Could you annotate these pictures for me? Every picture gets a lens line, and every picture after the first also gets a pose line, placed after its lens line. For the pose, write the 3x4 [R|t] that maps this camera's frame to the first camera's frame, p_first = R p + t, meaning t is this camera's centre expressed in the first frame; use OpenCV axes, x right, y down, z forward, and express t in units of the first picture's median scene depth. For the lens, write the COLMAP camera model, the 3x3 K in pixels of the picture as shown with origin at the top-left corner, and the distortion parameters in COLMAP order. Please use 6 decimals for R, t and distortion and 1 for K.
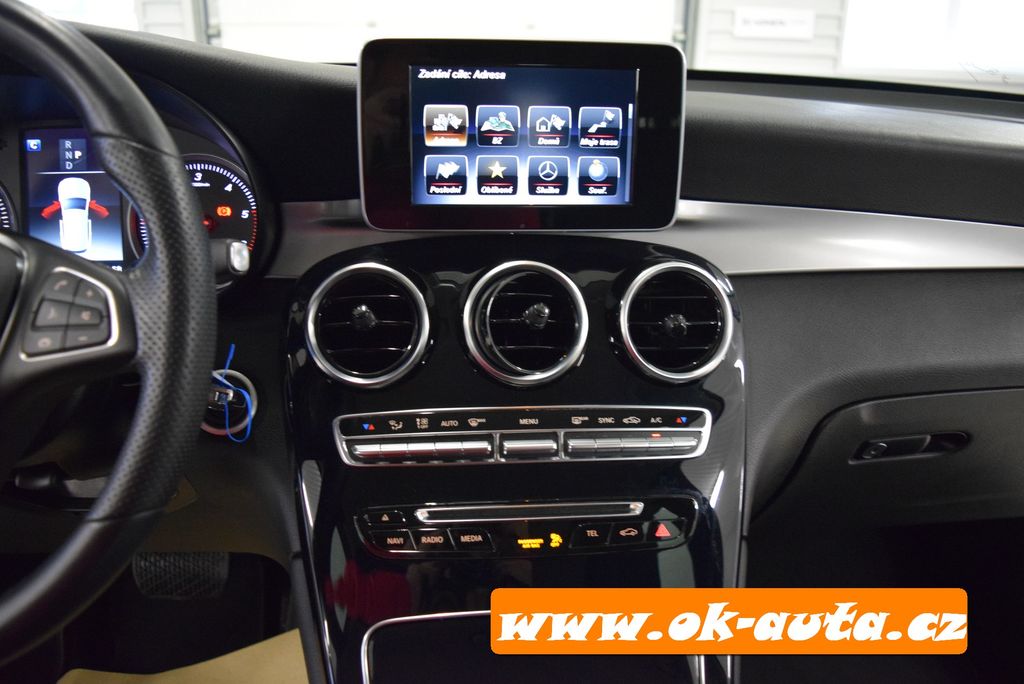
lens RADIAL K [[802.3, 0, 513.1], [0, 802.3, 339.4], [0, 0, 1]] dist [-0.099481, 0.024872]
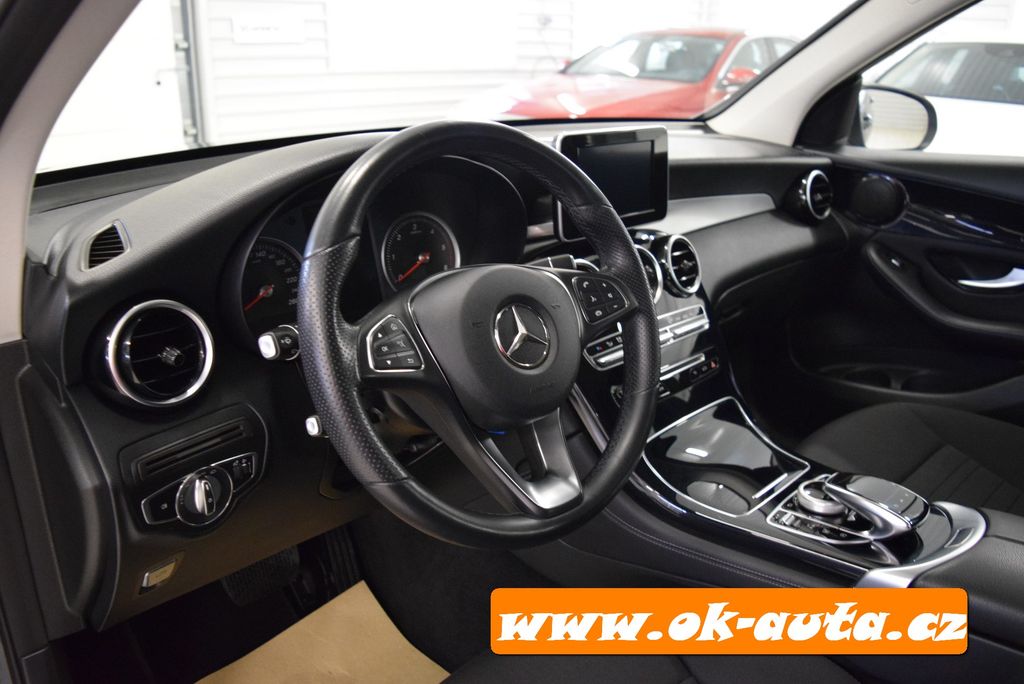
lens RADIAL K [[802.3, 0, 511.2], [0, 802.3, 349.9], [0, 0, 1]] dist [-0.099481, 0.024872]
pose [[0.770599, -0.229456, 0.594582, -1.369984], [0.222884, 0.971055, 0.085876, -0.083841], [-0.597076, 0.066346, 0.799436, -0.316951]]
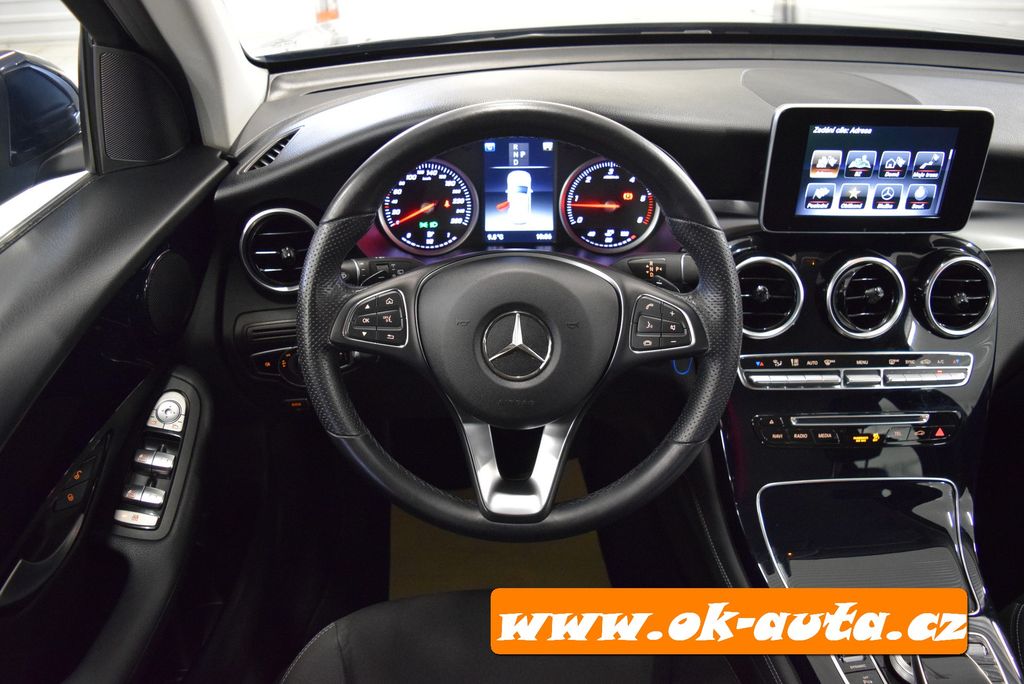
lens RADIAL K [[802.3, 0, 503.3], [0, 802.3, 339.6], [0, 0, 1]] dist [-0.099481, 0.024872]
pose [[0.996916, 0.024712, -0.074483, -0.546082], [-0.005705, 0.969433, 0.245291, -0.301314], [0.078268, -0.244110, 0.966584, -0.498586]]
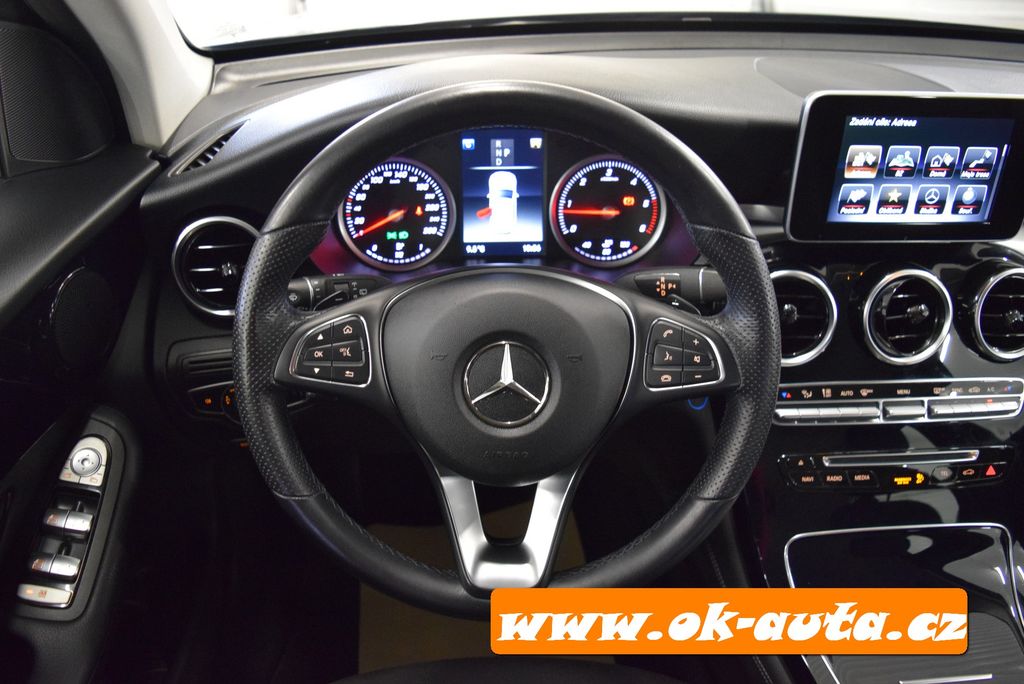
lens RADIAL K [[802.3, 0, 505.0], [0, 802.3, 341.5], [0, 0, 1]] dist [-0.099481, 0.024872]
pose [[0.999017, 0.014386, -0.041925, -0.576407], [-0.004167, 0.972161, 0.234277, -0.275216], [0.044128, -0.233872, 0.971265, -0.269001]]
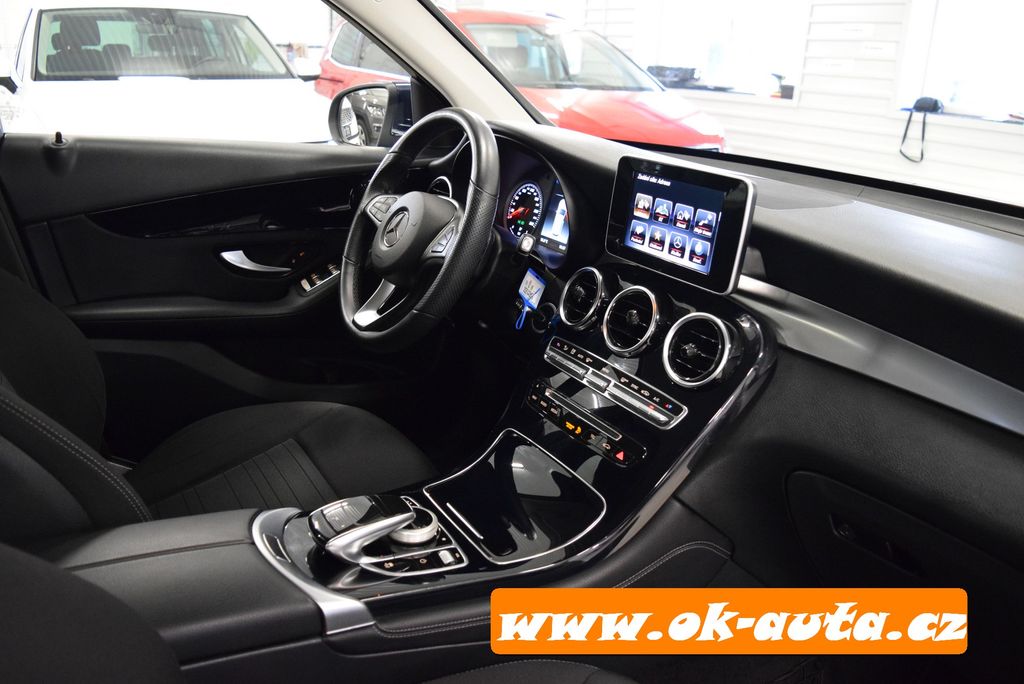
lens RADIAL K [[802.3, 0, 506.0], [0, 802.3, 342.2], [0, 0, 1]] dist [-0.099481, 0.024872]
pose [[0.440679, 0.307134, -0.843487, 1.381919], [-0.351553, 0.923639, 0.152650, -0.147266], [0.825962, 0.229260, 0.515002, -0.119213]]
